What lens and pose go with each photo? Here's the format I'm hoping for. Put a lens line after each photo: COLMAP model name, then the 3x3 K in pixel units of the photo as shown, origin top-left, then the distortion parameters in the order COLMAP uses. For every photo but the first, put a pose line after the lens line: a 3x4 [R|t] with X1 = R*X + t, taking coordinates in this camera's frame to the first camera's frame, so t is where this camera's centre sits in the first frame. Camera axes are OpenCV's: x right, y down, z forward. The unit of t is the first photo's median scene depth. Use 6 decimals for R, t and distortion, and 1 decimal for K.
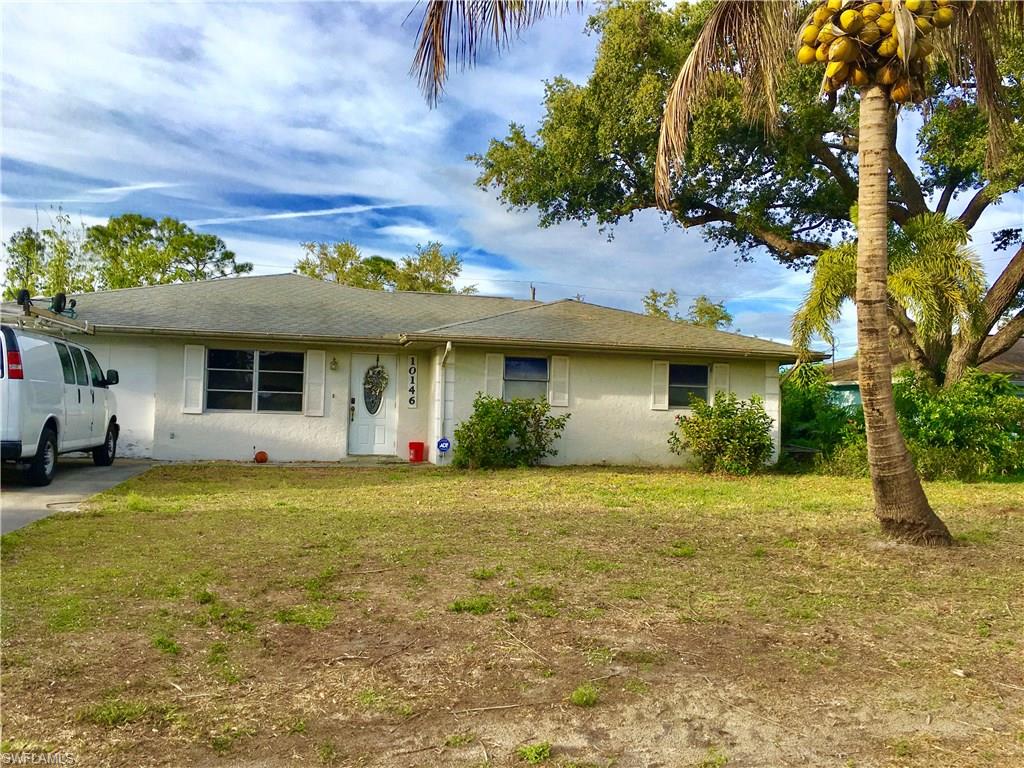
lens RADIAL K [[878.2, 0, 513.4], [0, 878.2, 387.7], [0, 0, 1]] dist [0.044298, 0.006202]
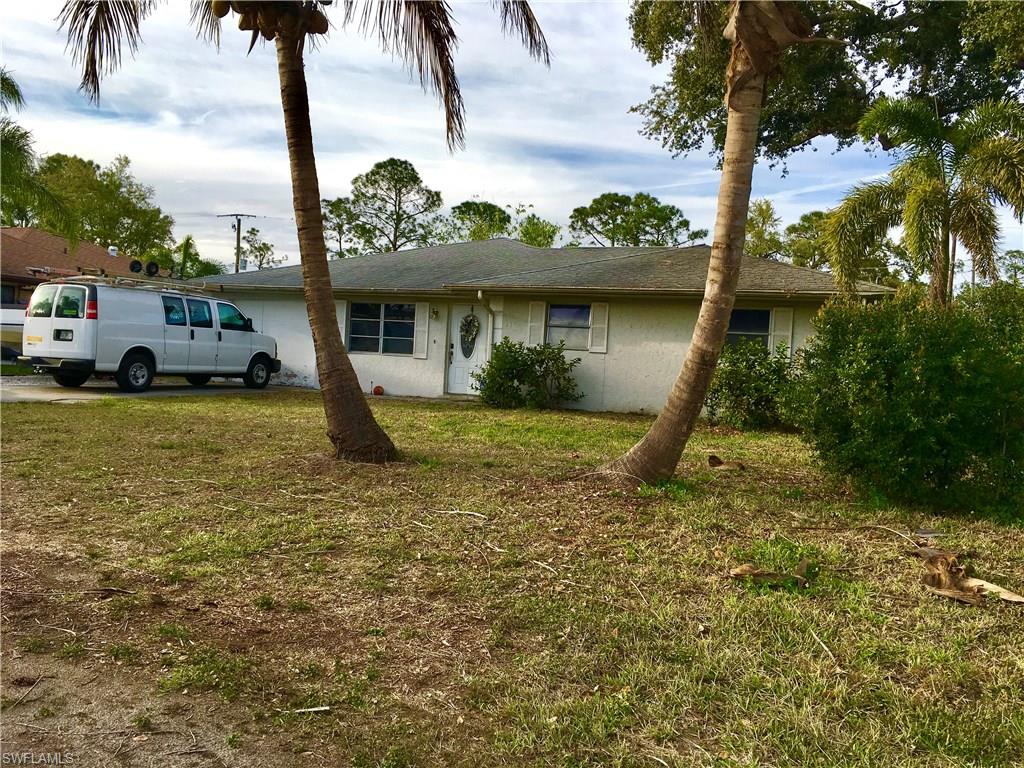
lens RADIAL K [[878.2, 0, 514.4], [0, 878.2, 381.0], [0, 0, 1]] dist [0.044298, 0.006202]
pose [[0.795687, 0.032532, -0.604834, 0.582277], [-0.015512, 0.999324, 0.033343, 0.021296], [0.605510, -0.017149, 0.795653, 0.144001]]
